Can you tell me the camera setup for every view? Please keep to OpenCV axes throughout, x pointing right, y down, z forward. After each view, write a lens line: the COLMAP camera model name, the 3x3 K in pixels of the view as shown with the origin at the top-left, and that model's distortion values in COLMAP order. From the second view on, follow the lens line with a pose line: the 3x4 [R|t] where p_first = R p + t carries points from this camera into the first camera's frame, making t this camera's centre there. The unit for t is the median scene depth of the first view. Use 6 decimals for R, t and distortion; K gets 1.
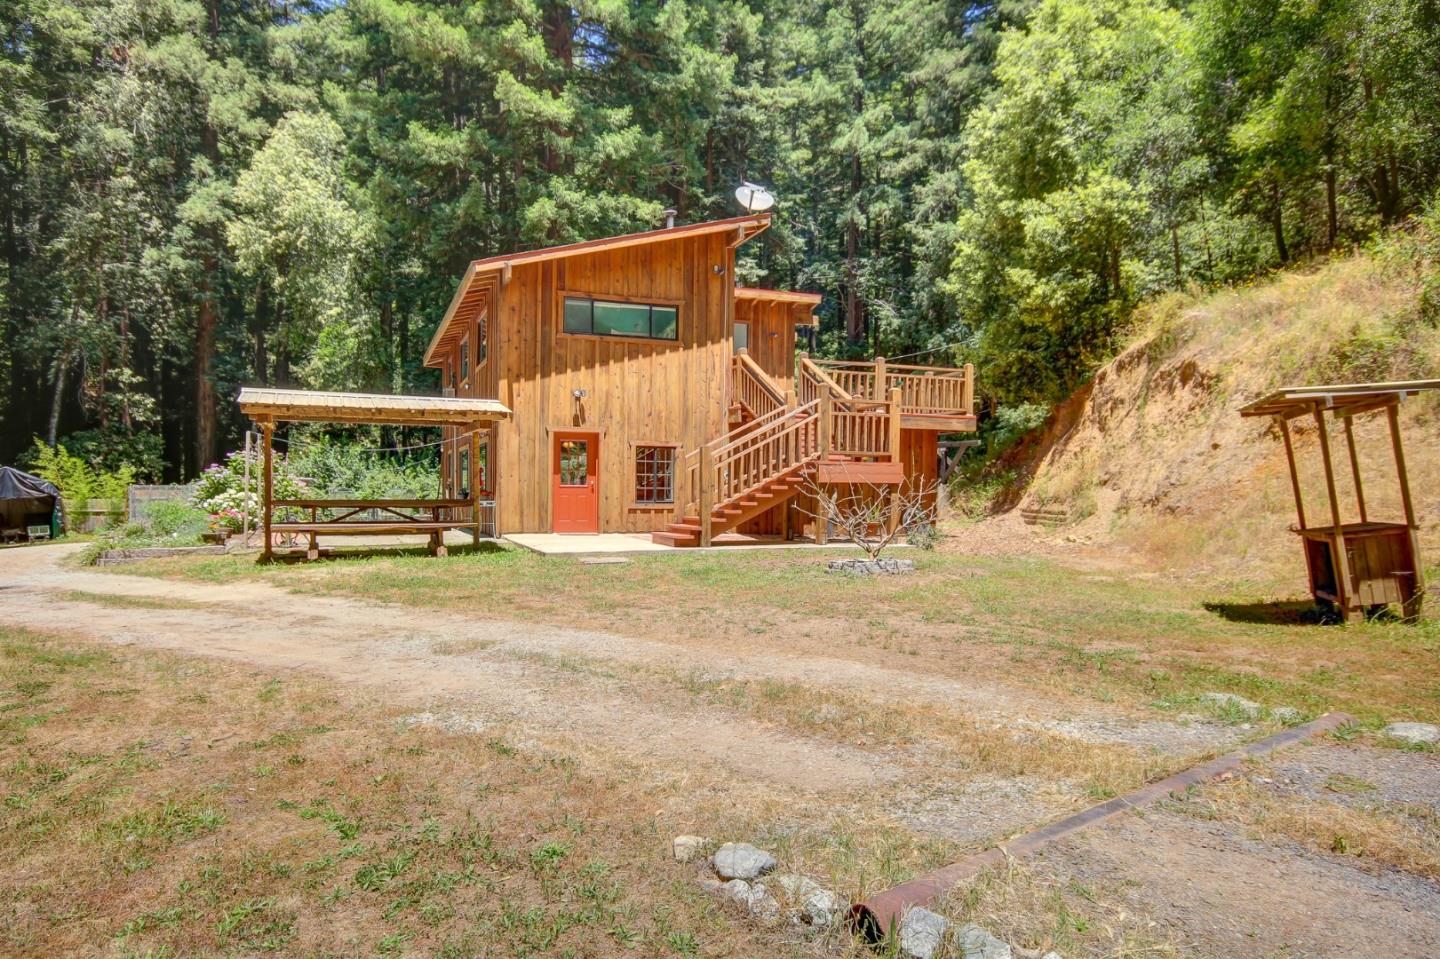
lens RADIAL K [[965.0, 0, 726.4], [0, 965.0, 494.8], [0, 0, 1]] dist [0.037556, 0.001574]
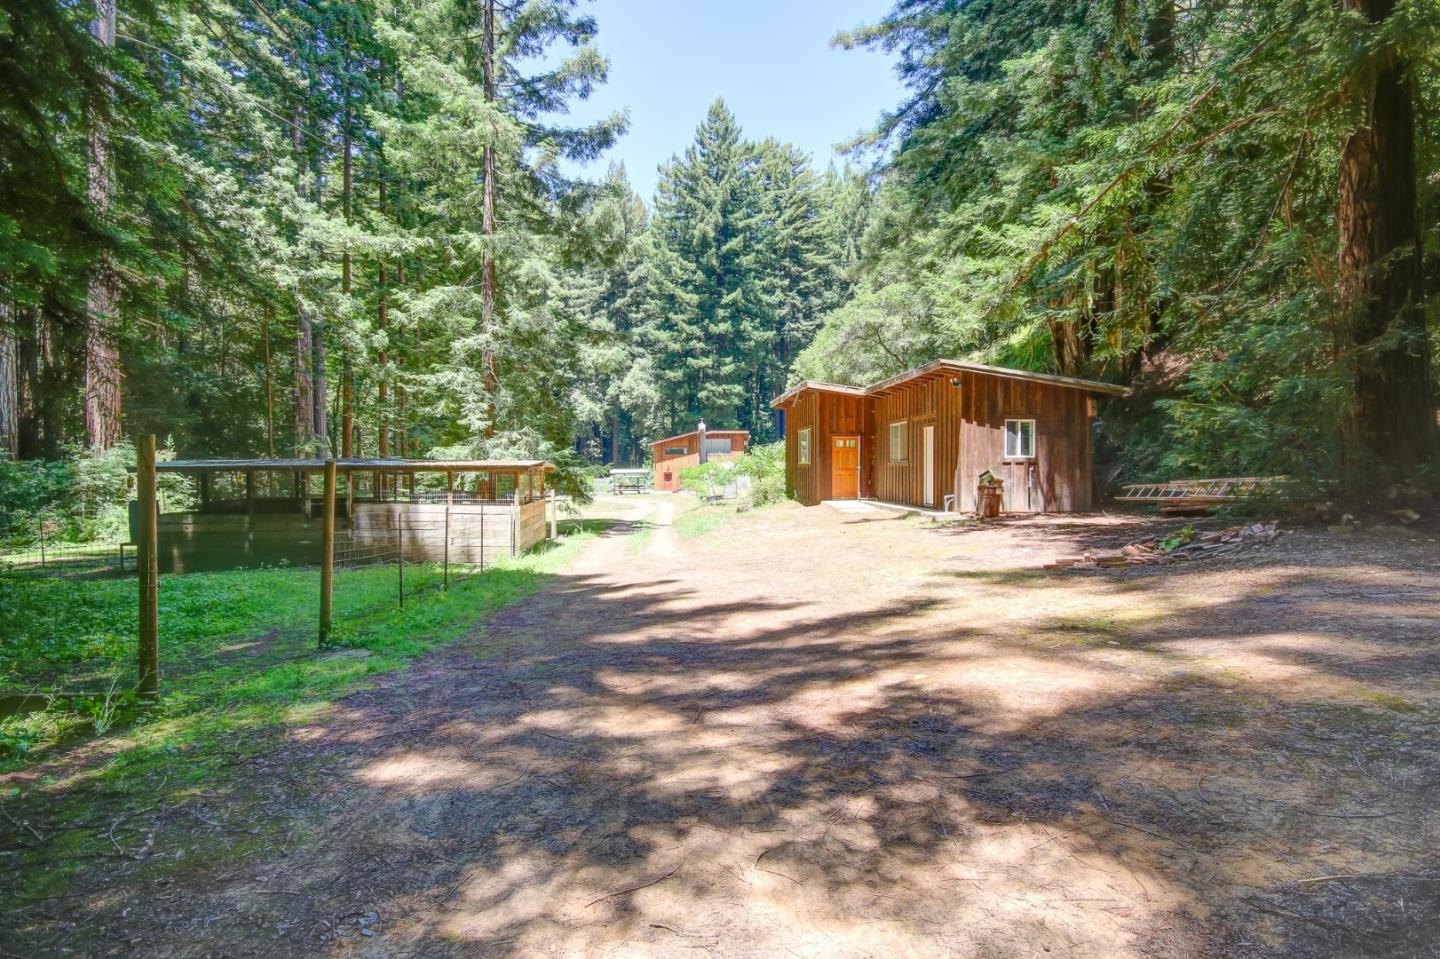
lens RADIAL K [[689.2, 0, 735.5], [0, 689.2, 478.5], [0, 0, 1]] dist [-0.001544, -0.002050]
pose [[0.943083, -0.004872, -0.332521, 0.604926], [0.008213, 0.999929, 0.008641, -0.024364], [0.332455, -0.010880, 0.943056, -1.021611]]
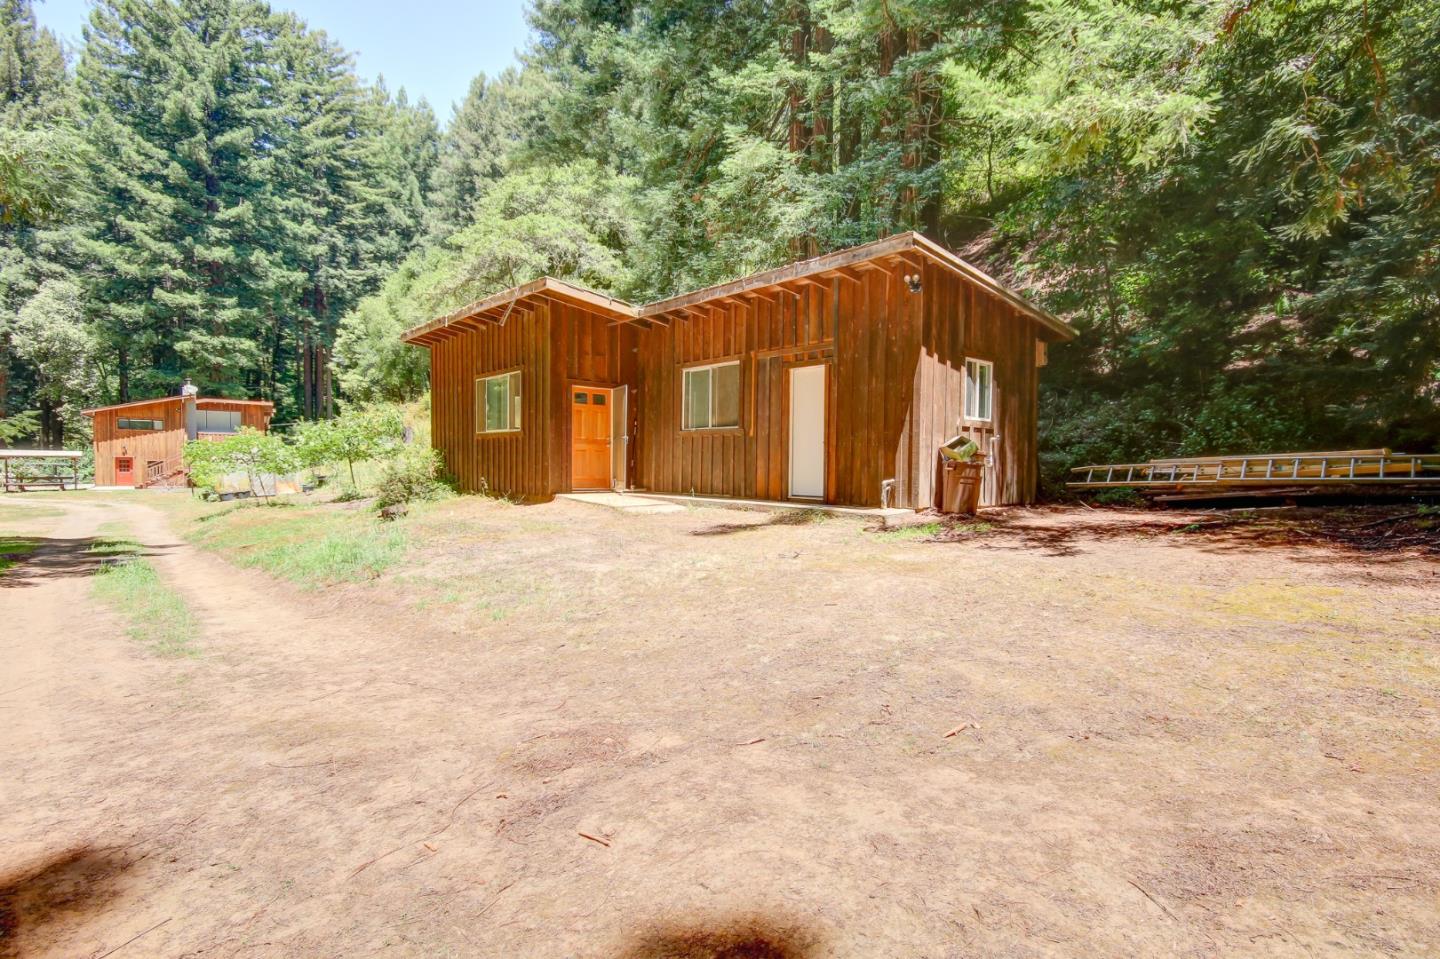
lens RADIAL K [[710.3, 0, 777.9], [0, 710.3, 501.0], [0, 0, 1]] dist [0.007923, -0.009527]
pose [[0.948600, -0.006223, 0.316417, 0.526175], [-0.008497, 0.998945, 0.045119, -0.017561], [-0.316364, -0.045488, 0.947547, -0.897923]]
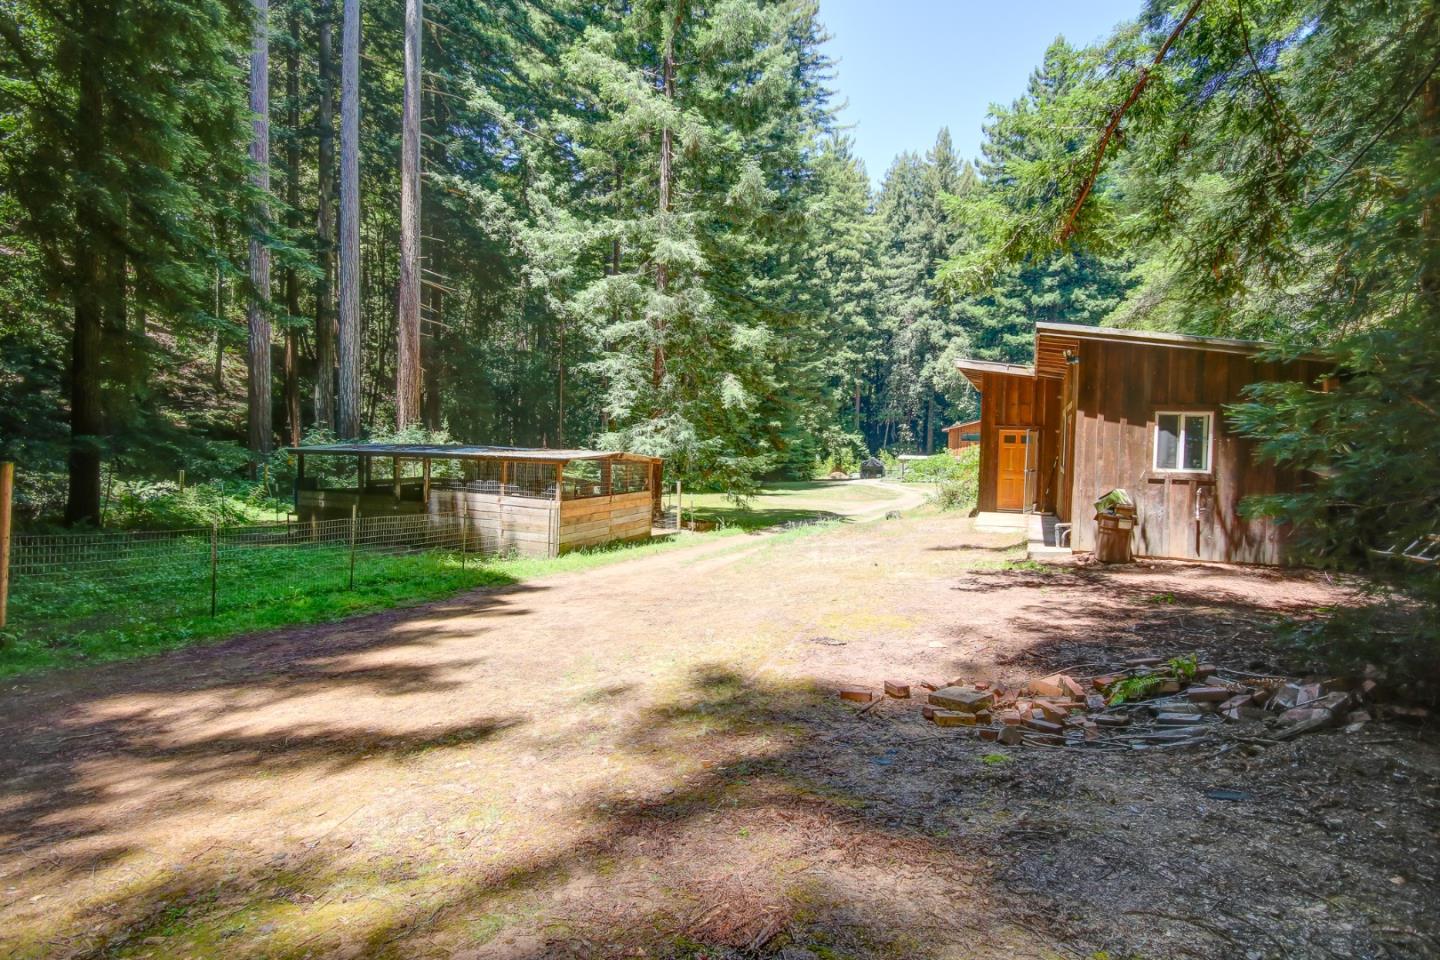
lens RADIAL K [[689.2, 0, 751.0], [0, 689.2, 477.5], [0, 0, 1]] dist [-0.001544, -0.002050]
pose [[0.697392, 0.043651, -0.715359, 0.661355], [-0.024490, 0.999012, 0.037085, -0.030980], [0.716271, -0.008343, 0.697772, -0.935442]]
